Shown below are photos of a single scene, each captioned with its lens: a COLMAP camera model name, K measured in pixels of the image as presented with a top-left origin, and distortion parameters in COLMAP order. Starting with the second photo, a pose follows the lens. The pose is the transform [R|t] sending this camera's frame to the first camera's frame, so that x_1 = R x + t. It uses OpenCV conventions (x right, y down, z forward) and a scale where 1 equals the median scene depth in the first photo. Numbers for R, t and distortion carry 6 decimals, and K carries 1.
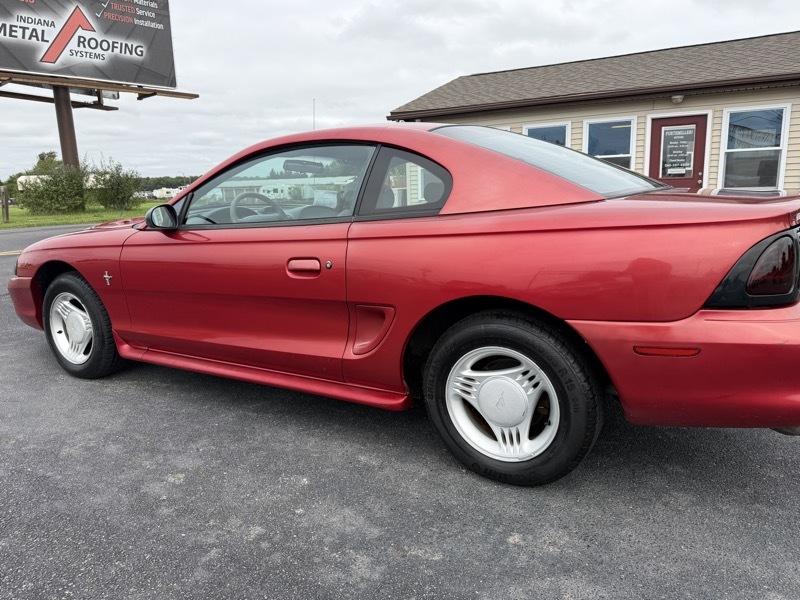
lens RADIAL K [[566.6, 0, 399.7], [0, 566.6, 298.0], [0, 0, 1]] dist [0.031013, -0.035172]
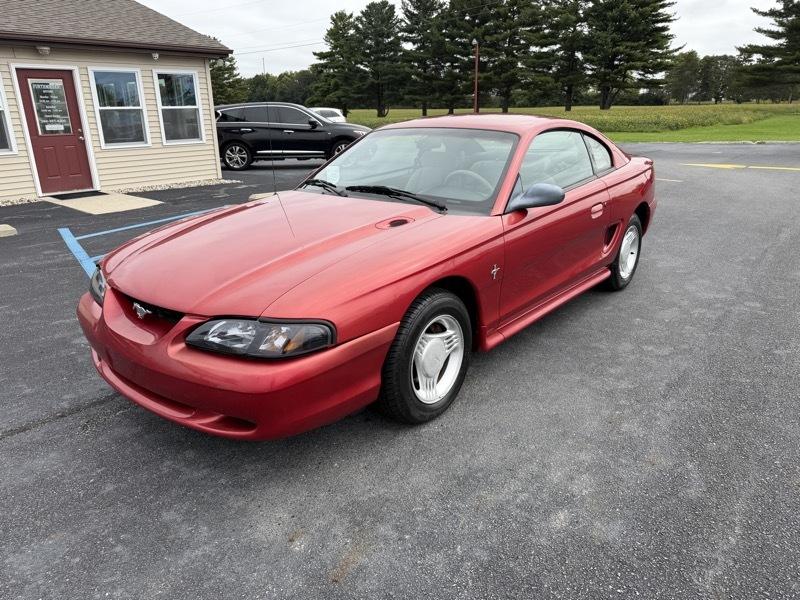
lens RADIAL K [[566.6, 0, 397.2], [0, 566.6, 299.4], [0, 0, 1]] dist [0.031013, -0.035172]
pose [[0.159784, -0.289693, 0.943688, -1.545466], [0.201992, 0.945338, 0.255999, -0.284943], [-0.966265, 0.149713, 0.209565, 1.036019]]
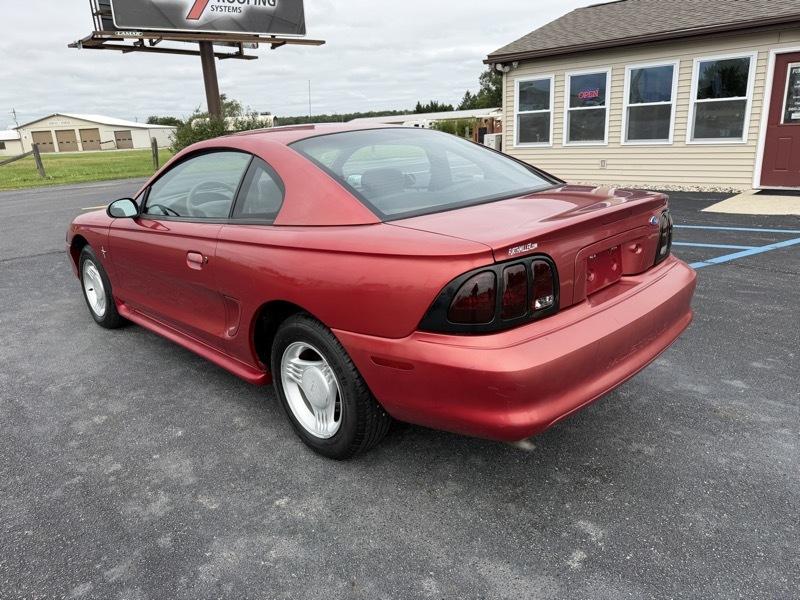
lens RADIAL K [[566.6, 0, 395.2], [0, 566.6, 298.8], [0, 0, 1]] dist [0.031013, -0.035172]
pose [[0.965591, 0.057485, -0.253633, 0.458145], [-0.029367, 0.993128, 0.113287, -0.101278], [0.258403, -0.101941, 0.960644, -0.048781]]
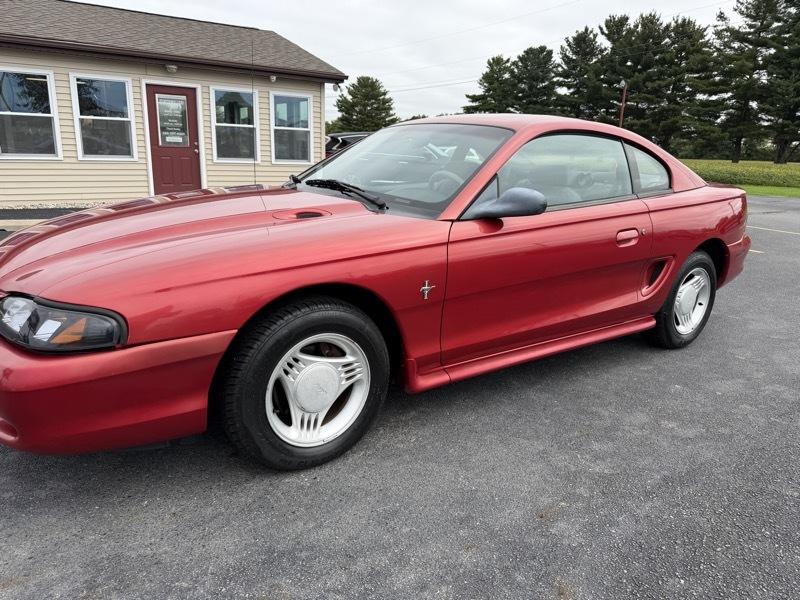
lens RADIAL K [[566.6, 0, 397.5], [0, 566.6, 302.7], [0, 0, 1]] dist [0.031013, -0.035172]
pose [[0.399942, -0.198993, 0.894678, -1.265140], [0.134161, 0.978343, 0.157628, -0.147936], [-0.906668, 0.056989, 0.417978, 0.782495]]
